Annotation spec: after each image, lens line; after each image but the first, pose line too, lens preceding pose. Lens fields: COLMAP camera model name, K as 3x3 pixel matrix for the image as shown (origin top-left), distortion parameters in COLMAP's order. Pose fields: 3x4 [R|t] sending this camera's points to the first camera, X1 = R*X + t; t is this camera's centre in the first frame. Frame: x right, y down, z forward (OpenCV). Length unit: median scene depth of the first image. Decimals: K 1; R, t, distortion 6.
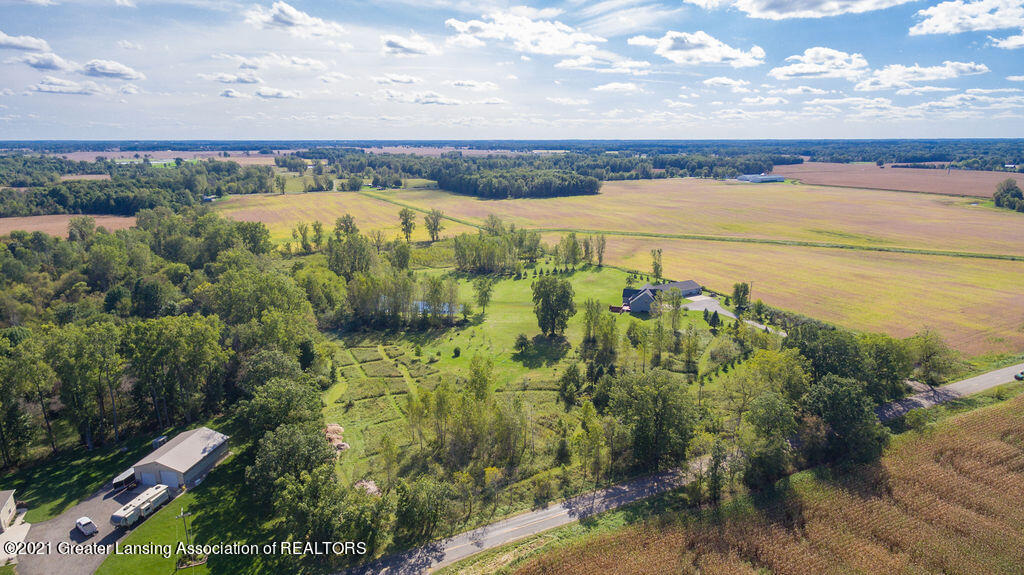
lens RADIAL K [[593.5, 0, 512.0], [0, 593.5, 287.5], [0, 0, 1]] dist [0.005130, 0.001413]
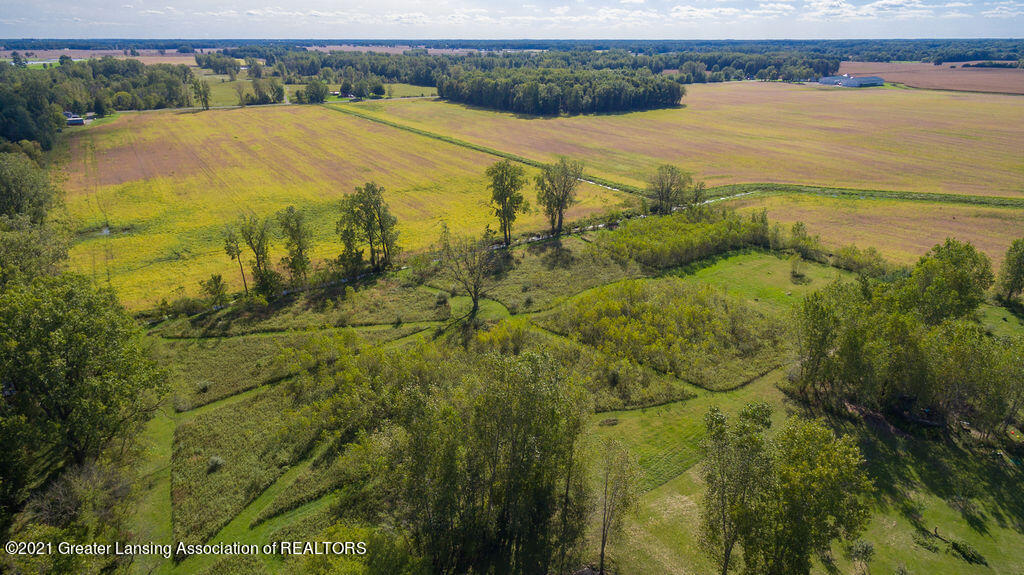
lens RADIAL K [[593.5, 0, 512.0], [0, 593.5, 287.5], [0, 0, 1]] dist [0.005130, 0.001413]
pose [[0.996562, -0.030728, 0.076936, -0.100997], [0.018807, 0.988335, 0.151128, -0.052705], [-0.080682, -0.149162, 0.985516, 0.281323]]
